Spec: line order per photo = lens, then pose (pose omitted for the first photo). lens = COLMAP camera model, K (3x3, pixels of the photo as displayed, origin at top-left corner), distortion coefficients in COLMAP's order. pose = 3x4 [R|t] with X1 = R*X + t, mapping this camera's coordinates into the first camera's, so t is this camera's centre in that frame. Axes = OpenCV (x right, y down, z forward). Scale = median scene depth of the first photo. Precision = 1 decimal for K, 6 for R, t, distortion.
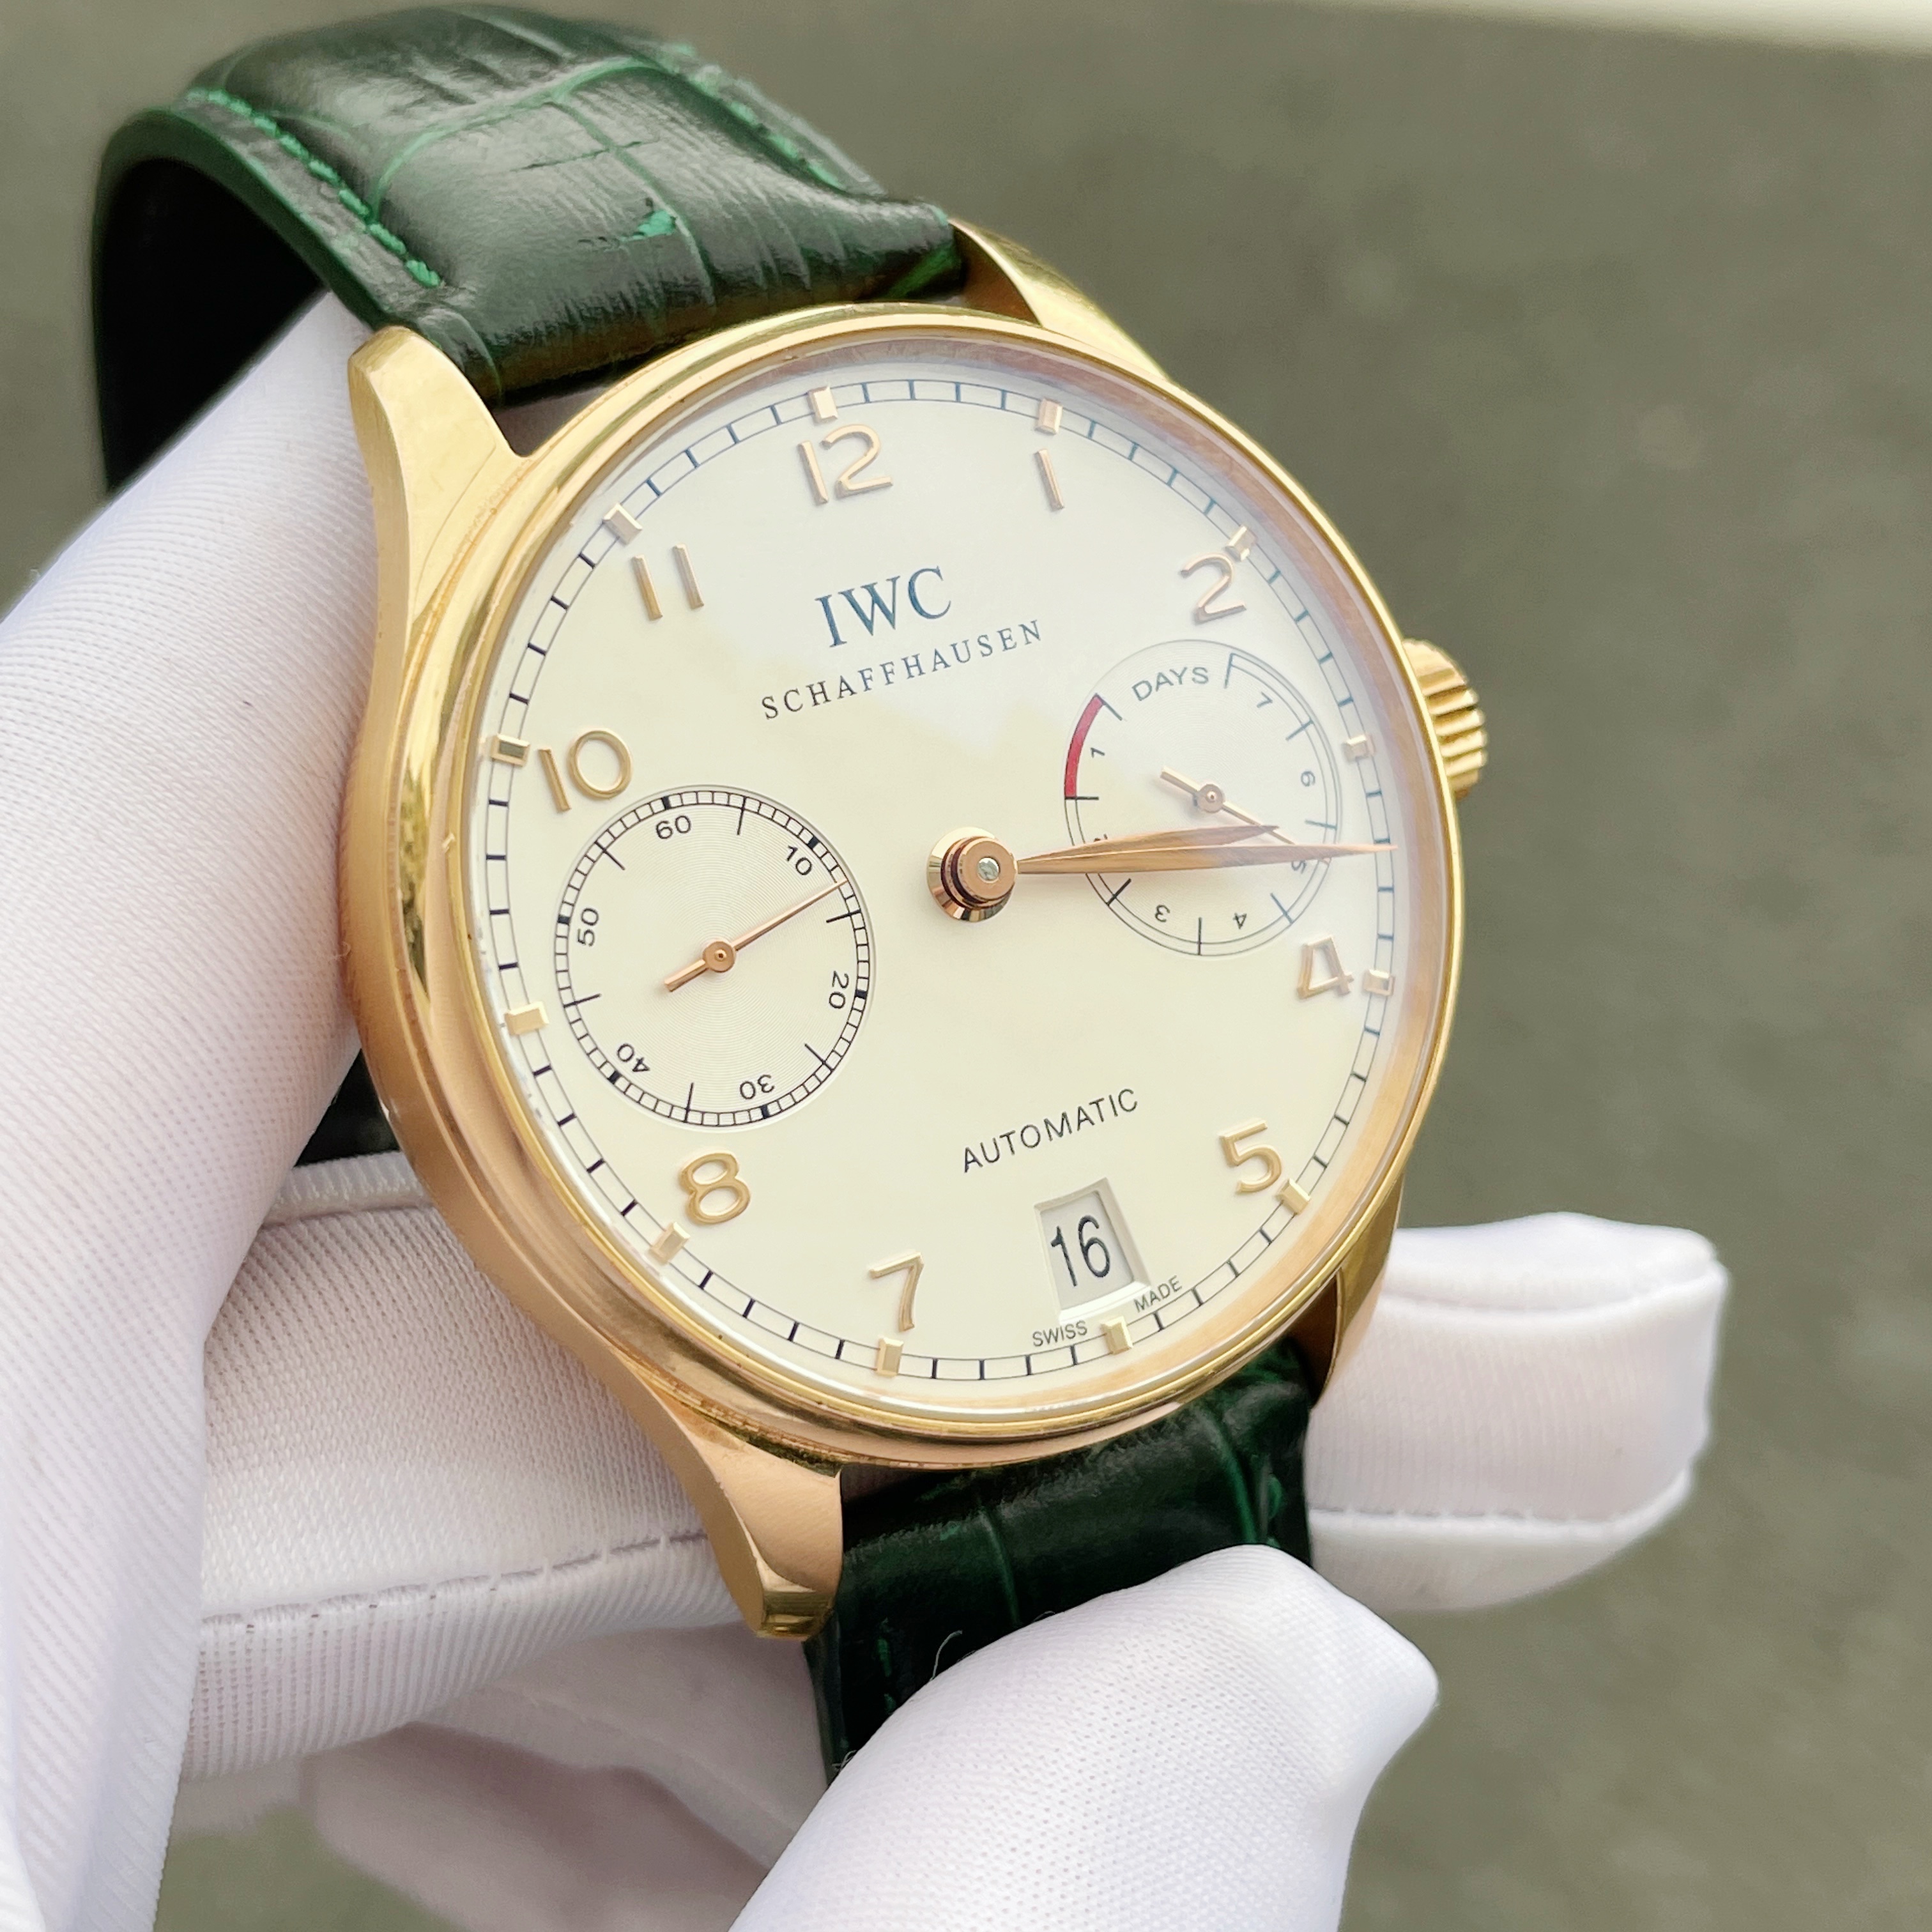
lens RADIAL K [[3280.9, 0, 960.2], [0, 3280.9, 982.3], [0, 0, 1]] dist [0.121808, 0.000000]
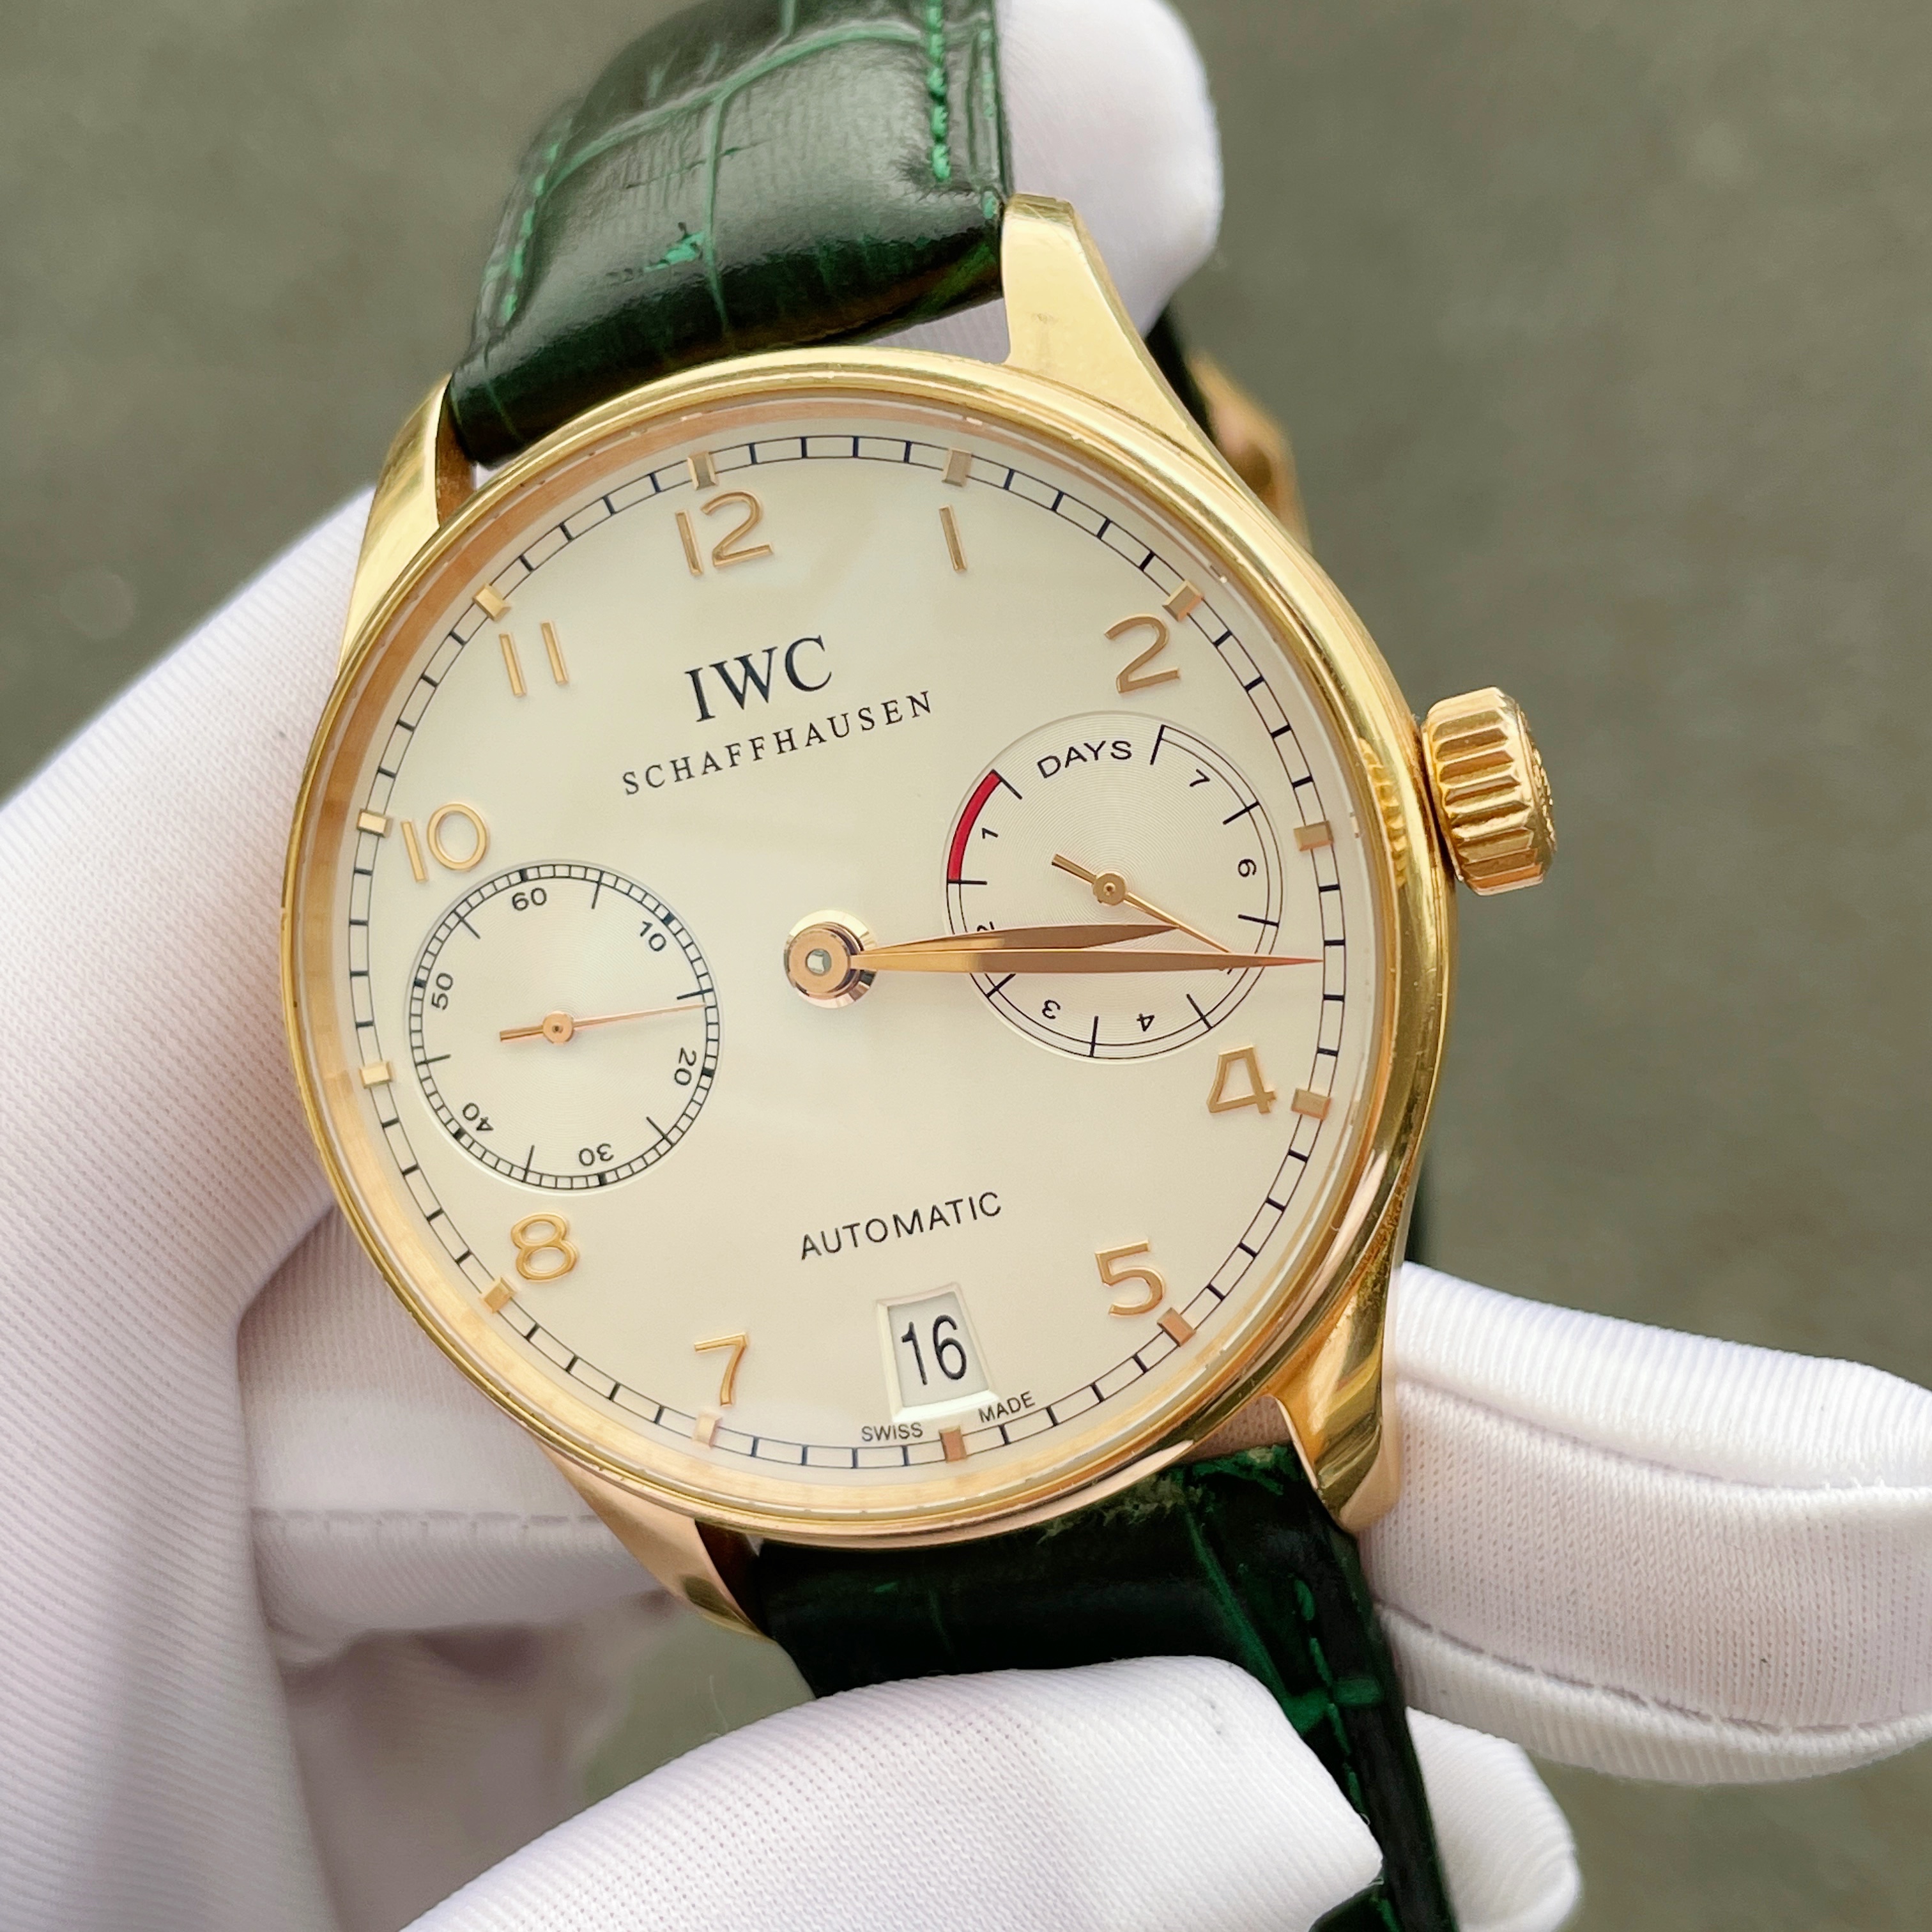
lens RADIAL K [[3280.9, 0, 945.6], [0, 3280.9, 985.1], [0, 0, 1]] dist [0.121808, 0.000000]
pose [[0.773757, 0.127896, -0.620437, 0.634167], [-0.013536, 0.982522, 0.185655, -0.206299], [0.633337, -0.135254, 0.761965, 0.280843]]
